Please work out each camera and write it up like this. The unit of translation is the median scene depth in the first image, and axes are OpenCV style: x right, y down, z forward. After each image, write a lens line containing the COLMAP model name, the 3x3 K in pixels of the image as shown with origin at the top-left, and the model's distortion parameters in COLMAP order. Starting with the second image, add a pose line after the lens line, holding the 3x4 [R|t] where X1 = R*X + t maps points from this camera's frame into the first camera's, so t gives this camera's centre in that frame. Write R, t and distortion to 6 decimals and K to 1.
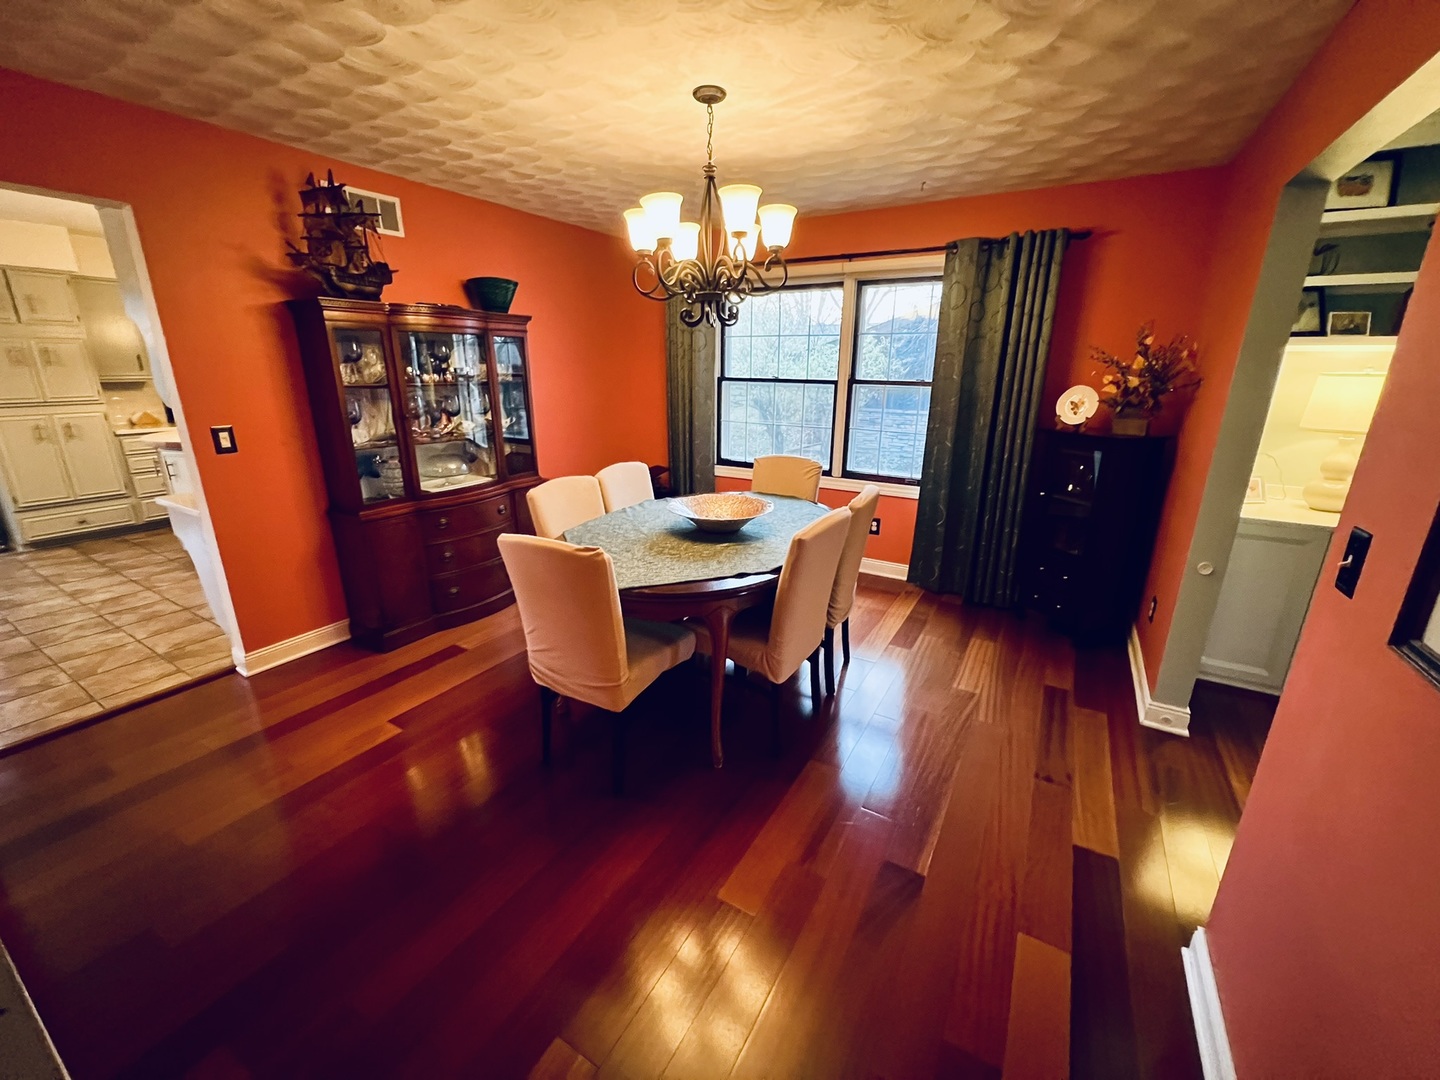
lens RADIAL K [[574.8, 0, 722.3], [0, 574.8, 535.1], [0, 0, 1]] dist [-0.000678, -0.000027]
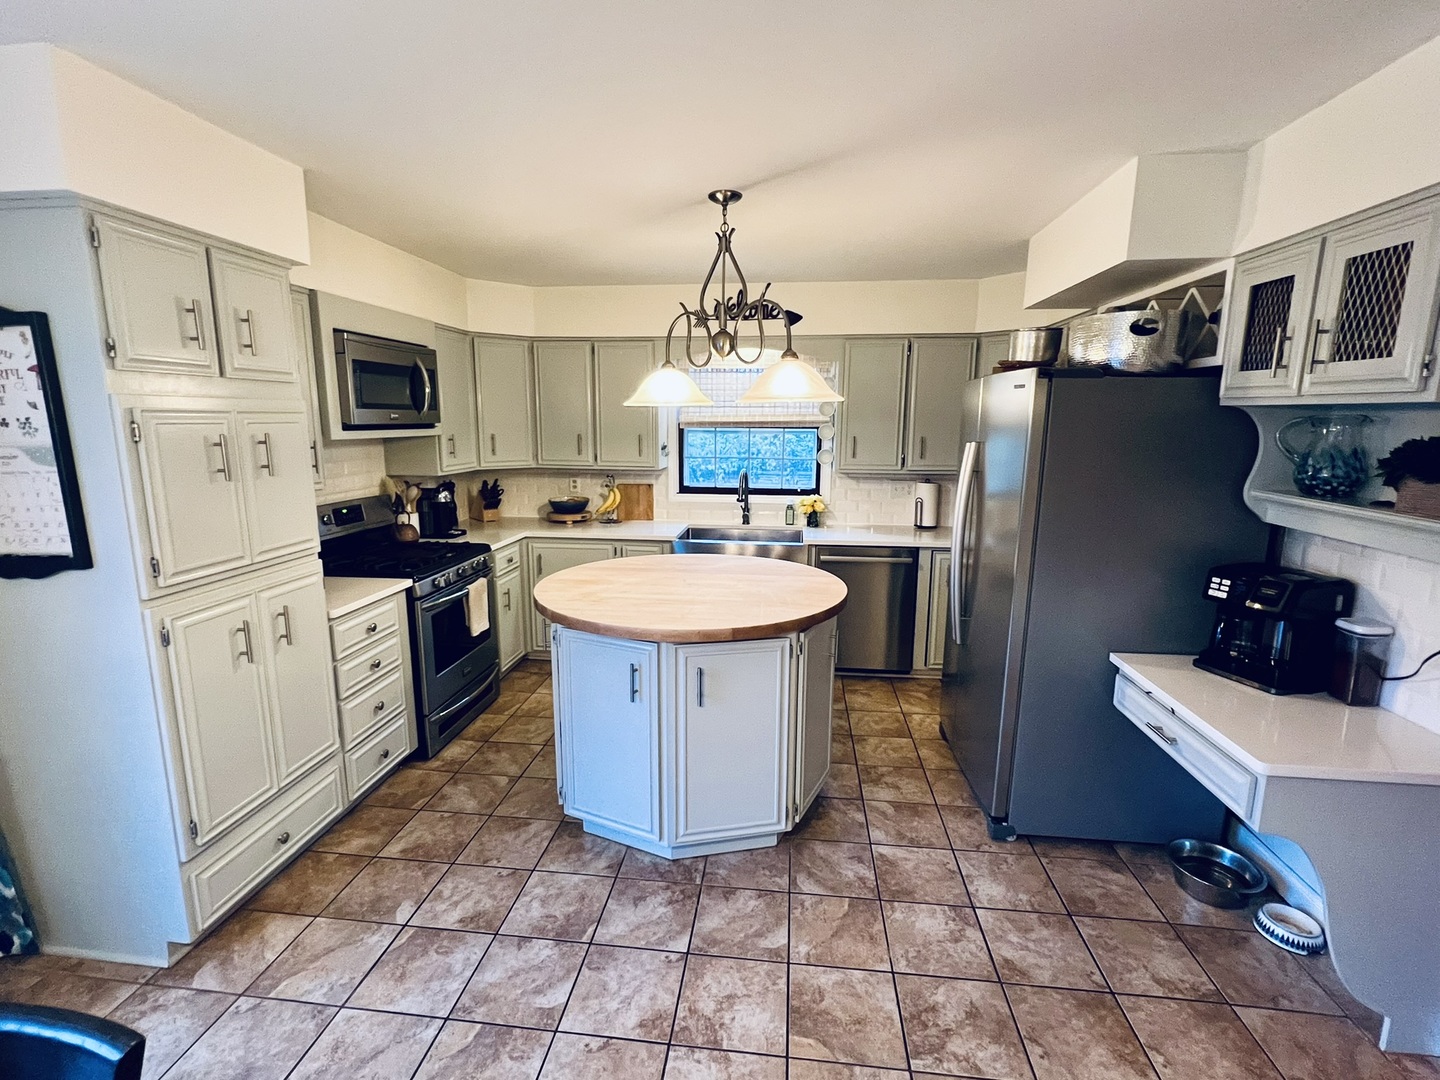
lens RADIAL K [[684.0, 0, 718.1], [0, 684.0, 541.8], [0, 0, 1]] dist [-0.001849, -0.000183]
pose [[0.911323, -0.079964, 0.403851, -1.266598], [0.122087, 0.989321, -0.079610, -0.196688], [-0.393172, 0.121856, 0.911354, 0.514132]]
